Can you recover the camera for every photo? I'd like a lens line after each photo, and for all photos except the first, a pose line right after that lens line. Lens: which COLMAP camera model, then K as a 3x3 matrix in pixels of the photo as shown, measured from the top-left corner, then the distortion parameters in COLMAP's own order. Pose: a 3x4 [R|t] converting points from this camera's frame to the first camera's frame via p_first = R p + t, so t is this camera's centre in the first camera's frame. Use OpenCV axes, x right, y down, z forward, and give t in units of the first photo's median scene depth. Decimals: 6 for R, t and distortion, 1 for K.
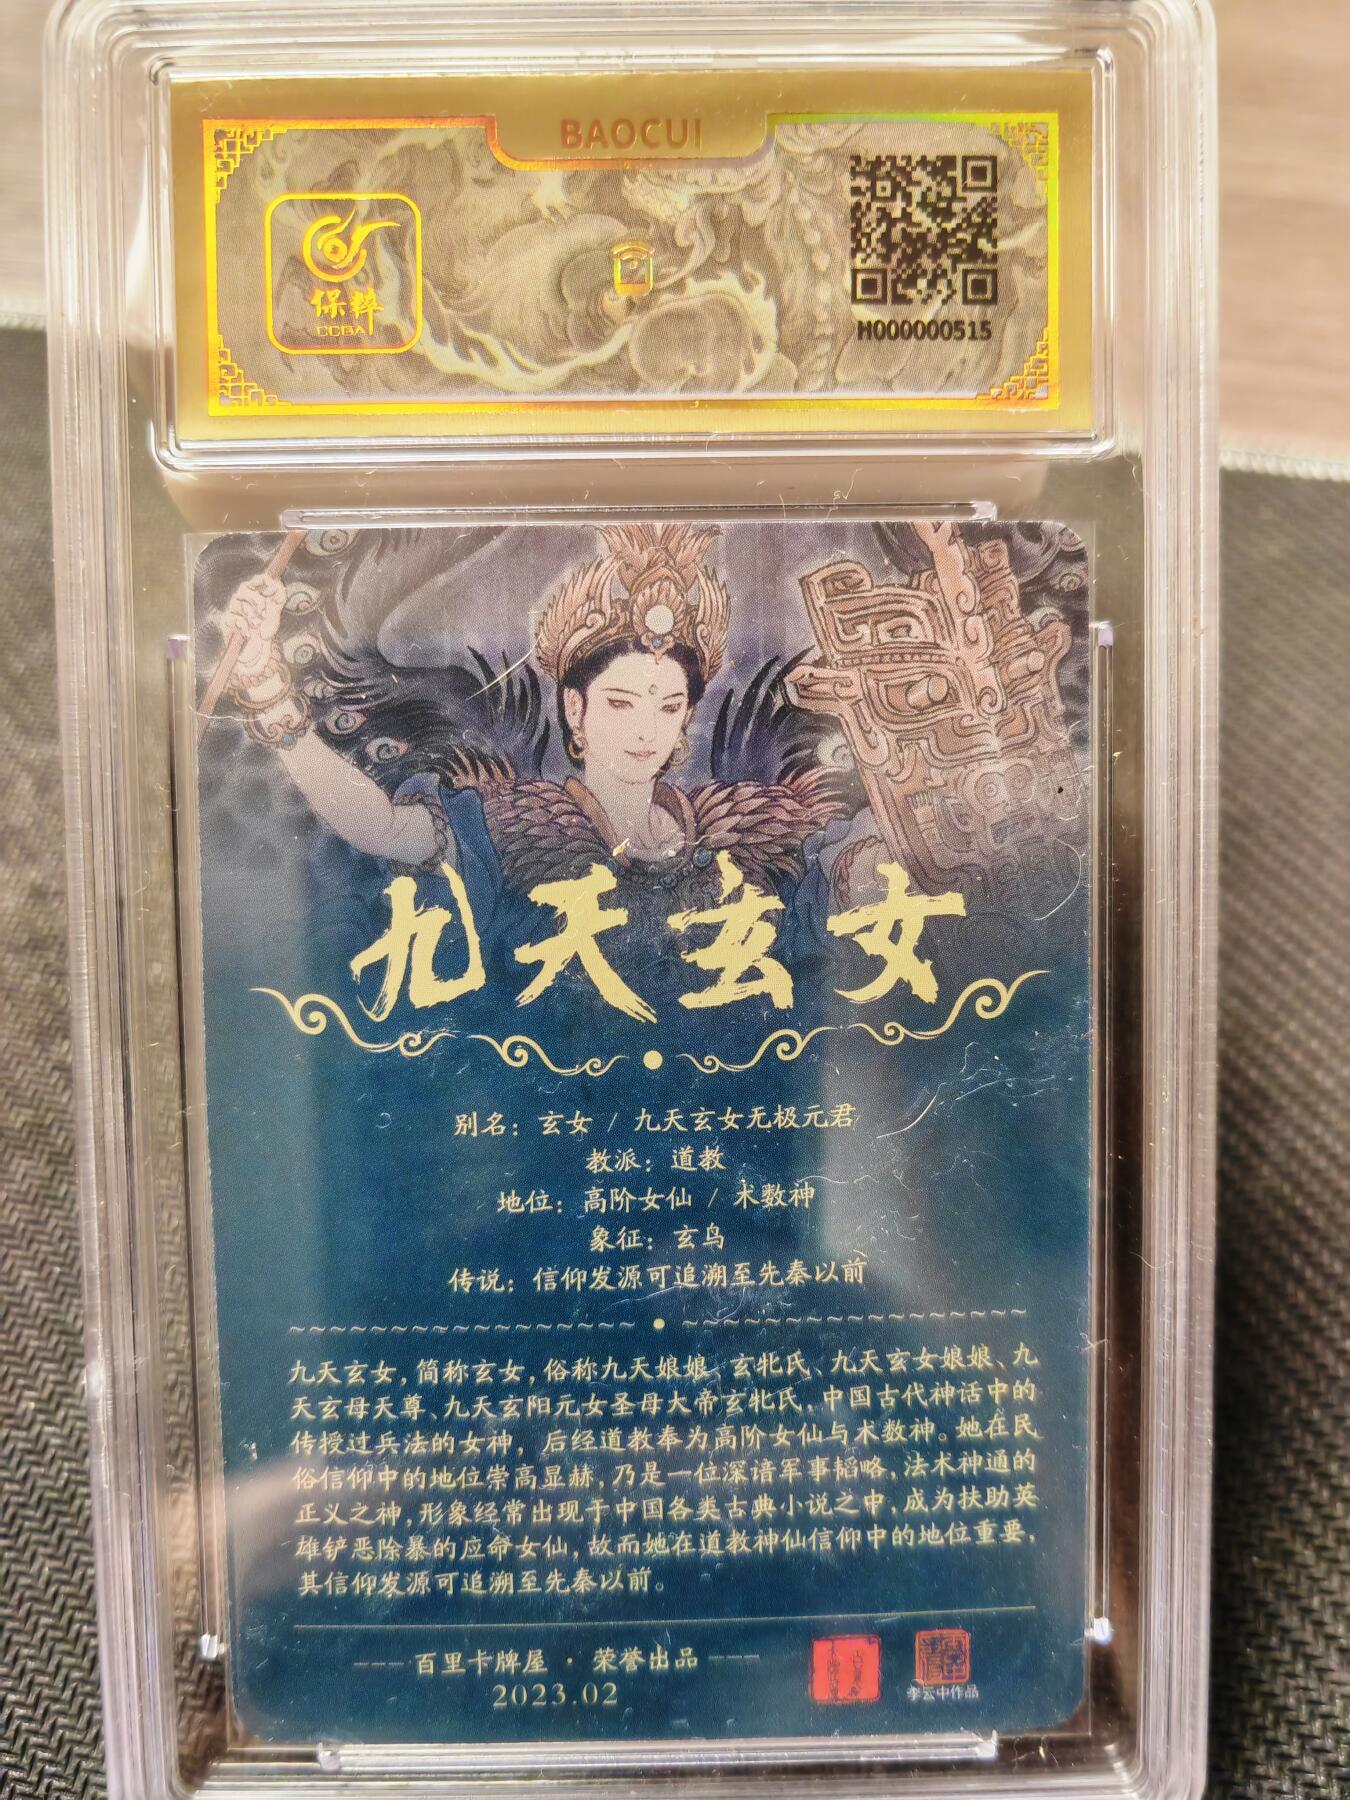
lens RADIAL K [[1393.8, 0, 678.9], [0, 1393.8, 895.1], [0, 0, 1]] dist [-0.009050, -0.003376]
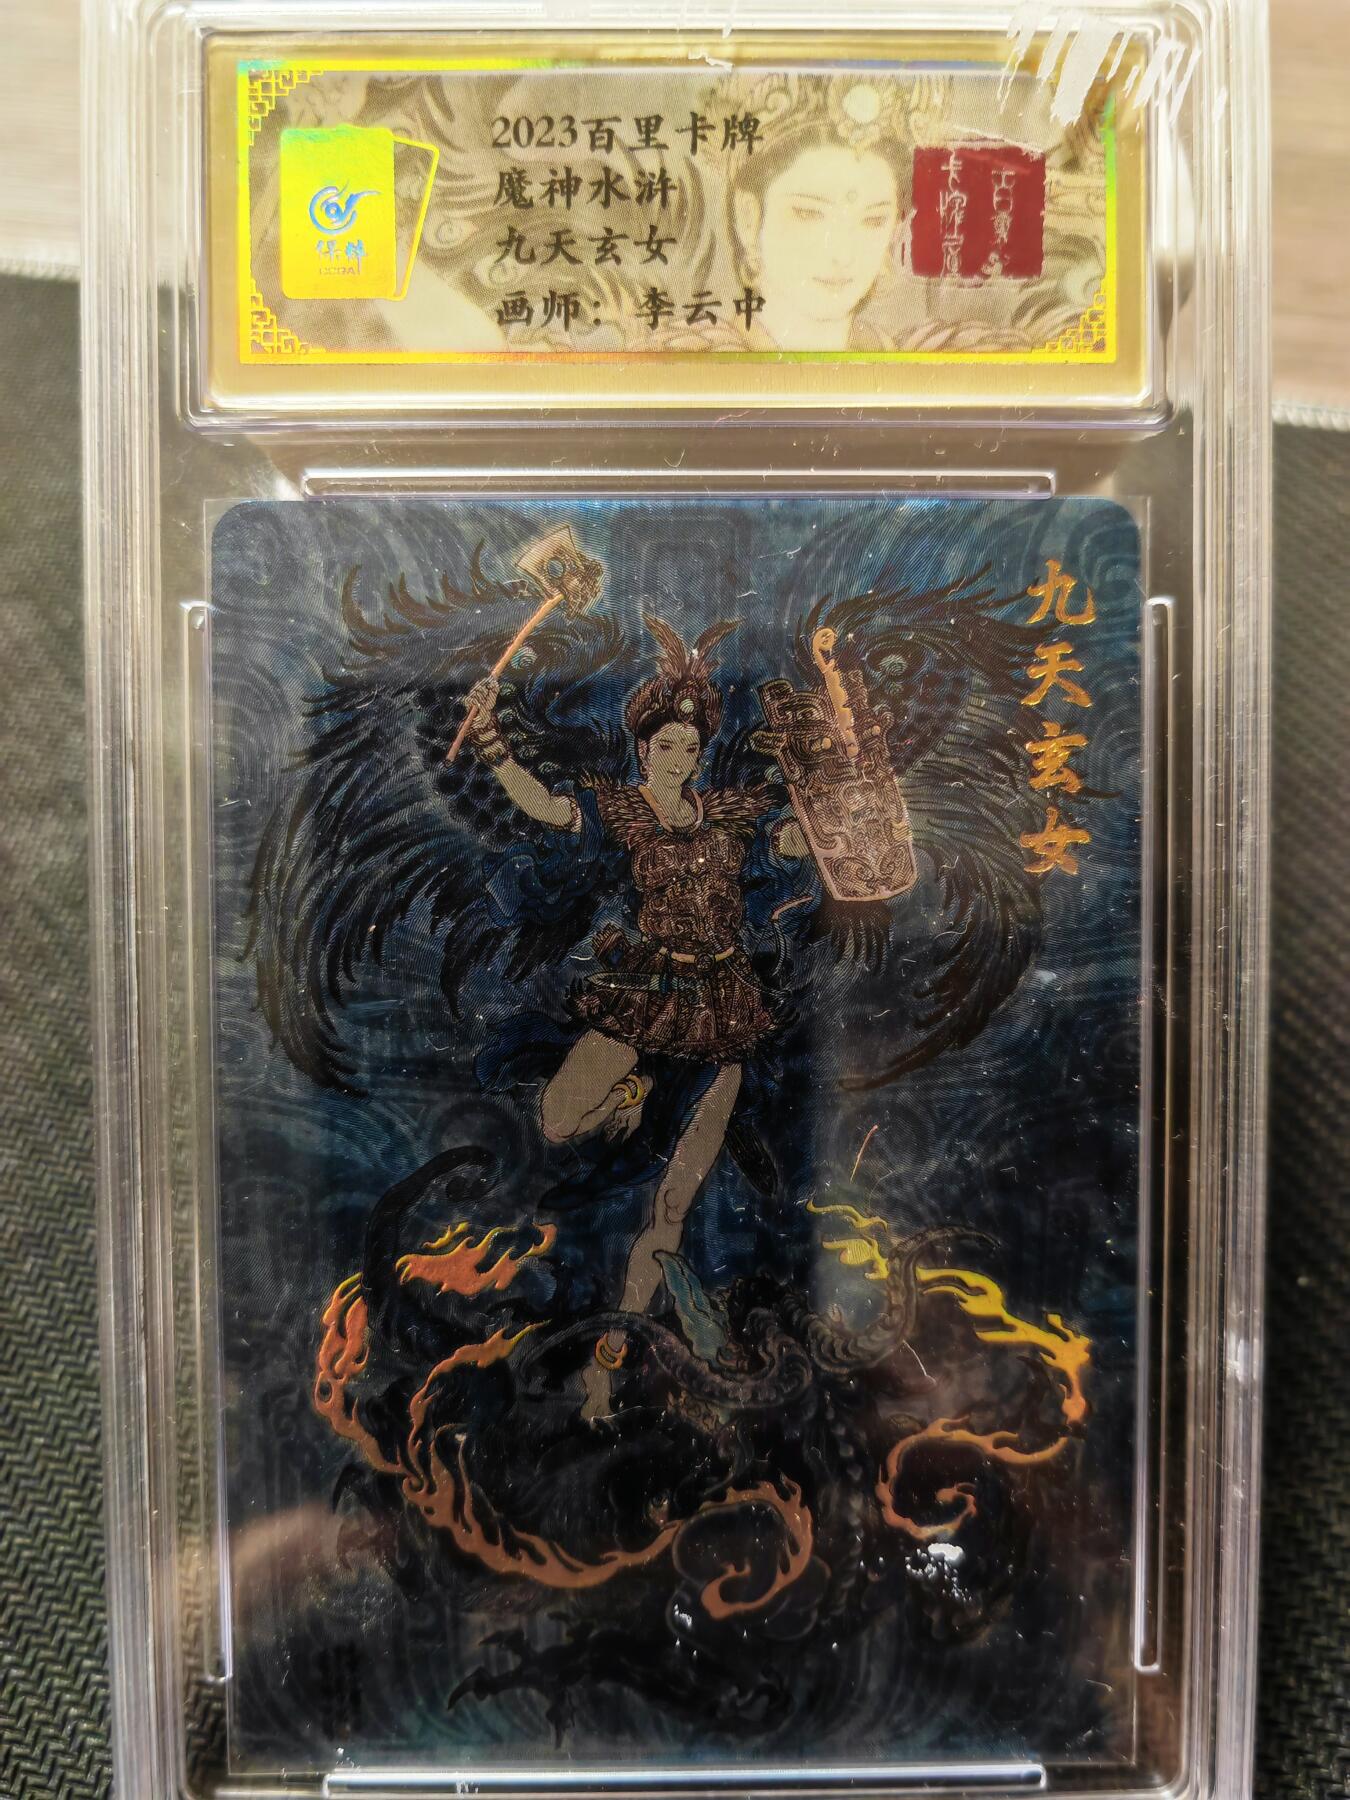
lens RADIAL K [[1393.8, 0, 674.9], [0, 1393.8, 904.9], [0, 0, 1]] dist [-0.009050, -0.003376]
pose [[0.999519, 0.026252, -0.016500, 0.009028], [-0.025647, 0.999026, 0.035896, 0.013540], [0.017426, -0.035456, 0.999219, -0.939190]]
